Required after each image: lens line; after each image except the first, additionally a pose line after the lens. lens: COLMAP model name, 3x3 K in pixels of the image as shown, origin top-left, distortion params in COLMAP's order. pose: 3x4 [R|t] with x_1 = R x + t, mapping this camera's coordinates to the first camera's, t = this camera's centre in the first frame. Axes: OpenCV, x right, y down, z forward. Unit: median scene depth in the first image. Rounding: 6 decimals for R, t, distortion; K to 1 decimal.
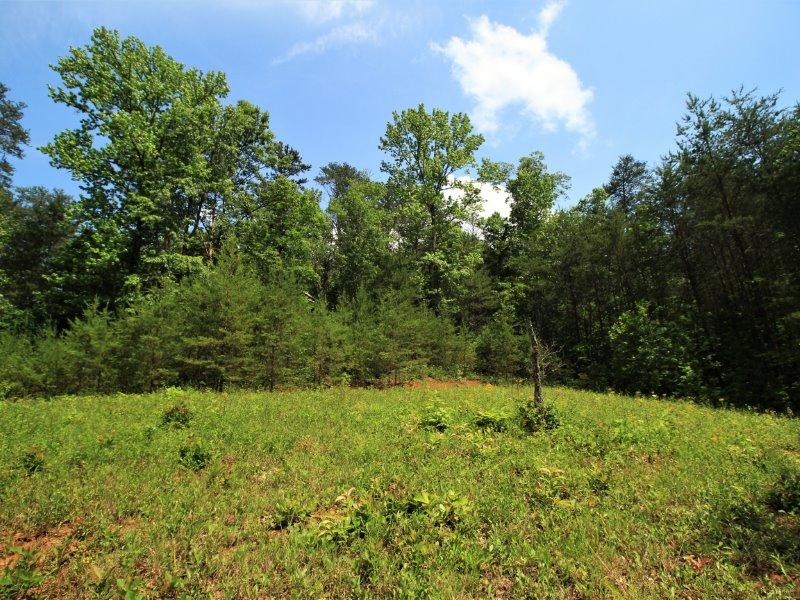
lens RADIAL K [[422.5, 0, 400.8], [0, 422.5, 287.4], [0, 0, 1]] dist [0.000203, -0.000833]
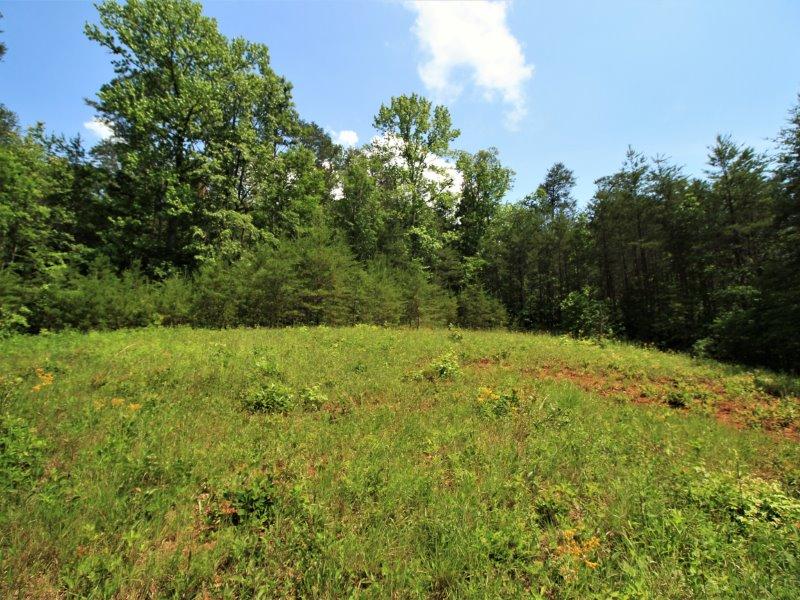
lens RADIAL K [[416.3, 0, 402.0], [0, 416.3, 292.2], [0, 0, 1]] dist [-0.000904, -0.014660]
pose [[0.966043, 0.073138, 0.247813, -0.268644], [-0.102537, 0.988863, 0.107873, -0.023214], [-0.237163, -0.129620, 0.962784, -0.176587]]
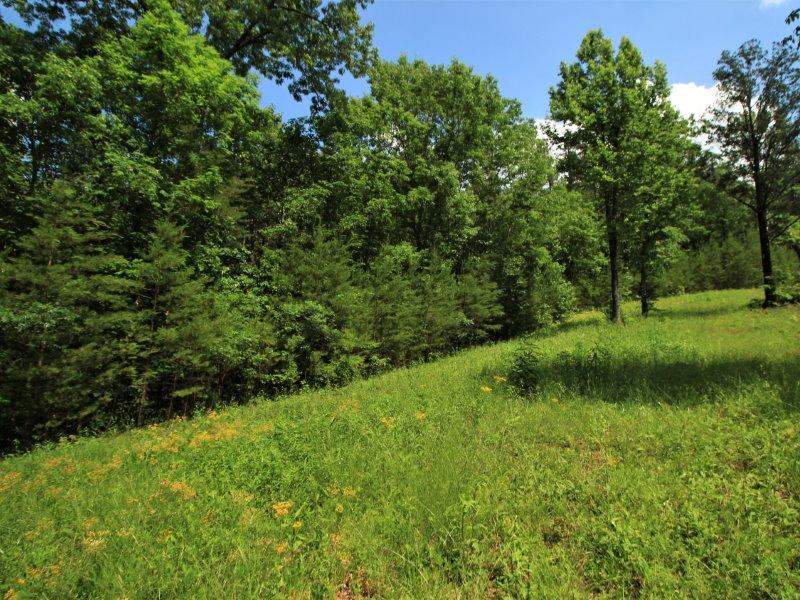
lens RADIAL K [[427.3, 0, 411.2], [0, 427.3, 299.1], [0, 0, 1]] dist [-0.001142, -0.013327]
pose [[0.978491, -0.004562, -0.206241, -1.036574], [0.045955, 0.979453, 0.196367, -0.155091], [0.201107, -0.201621, 0.958595, -0.994591]]
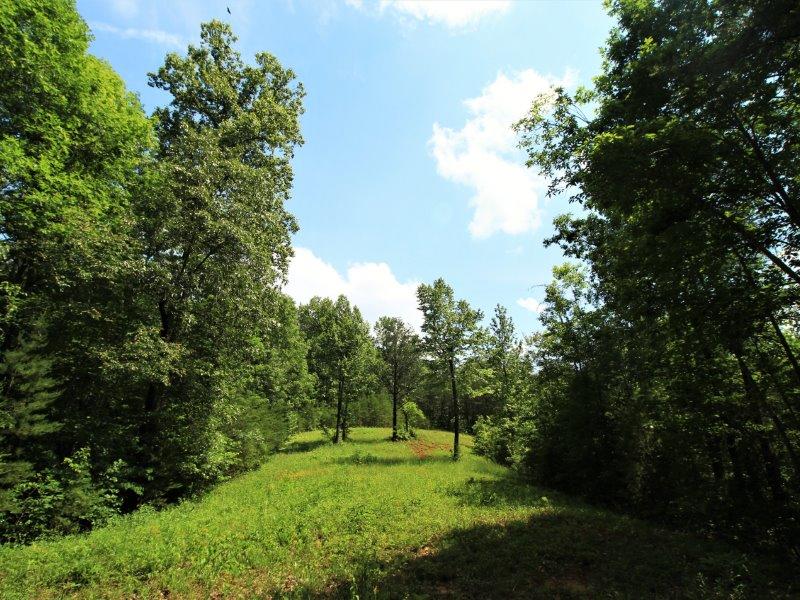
lens RADIAL K [[422.5, 0, 400.8], [0, 422.5, 287.4], [0, 0, 1]] dist [0.000203, -0.000833]
pose [[0.847260, 0.236678, 0.475536, -1.467360], [-0.188364, 0.970939, -0.147637, -0.305318], [-0.496659, 0.035513, 0.867219, -1.604287]]
